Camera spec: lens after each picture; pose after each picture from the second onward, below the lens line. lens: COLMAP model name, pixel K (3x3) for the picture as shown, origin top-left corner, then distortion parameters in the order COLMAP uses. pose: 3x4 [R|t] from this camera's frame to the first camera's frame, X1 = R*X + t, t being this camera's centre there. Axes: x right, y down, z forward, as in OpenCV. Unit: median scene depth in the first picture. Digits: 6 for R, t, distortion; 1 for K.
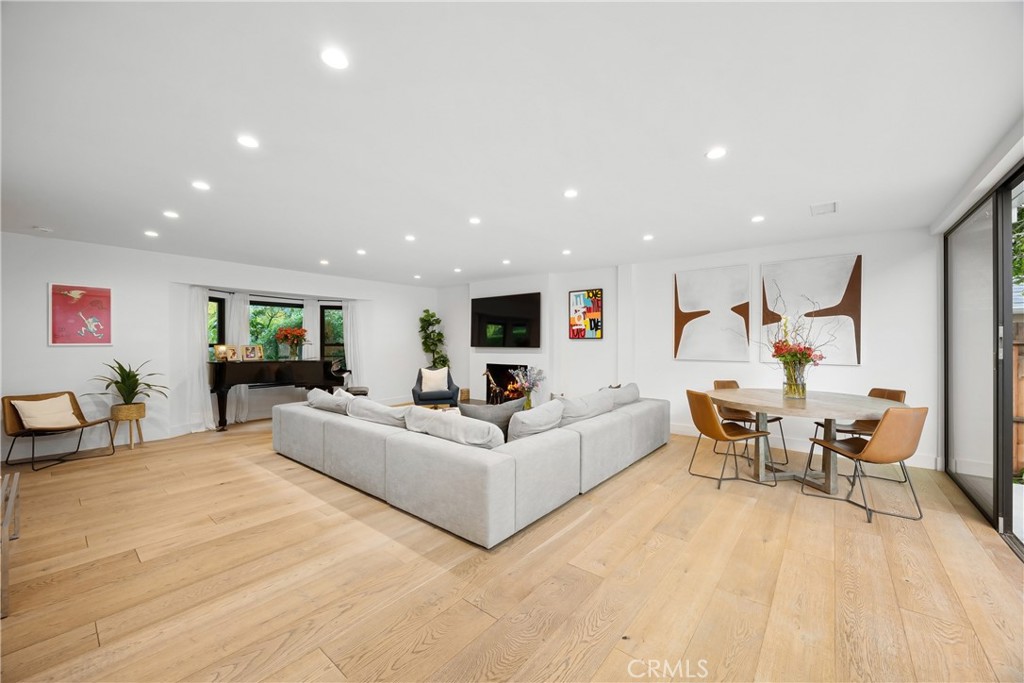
lens RADIAL K [[392.0, 0, 512.0], [0, 392.0, 341.5], [0, 0, 1]] dist [-0.001955, -0.000017]
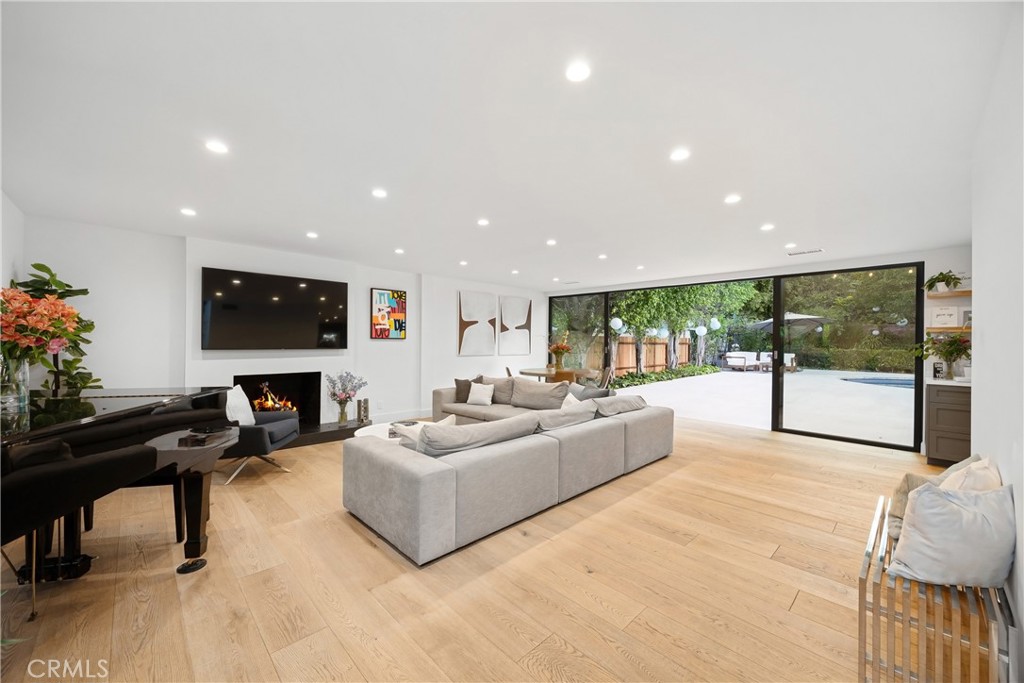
lens RADIAL K [[392.0, 0, 512.0], [0, 392.0, 341.5], [0, 0, 1]] dist [-0.001955, -0.000017]
pose [[0.106938, 0.000025, 0.994266, -0.776289], [-0.010666, 0.999942, 0.001122, -0.004855], [-0.994208, -0.010725, 0.106932, 0.595275]]
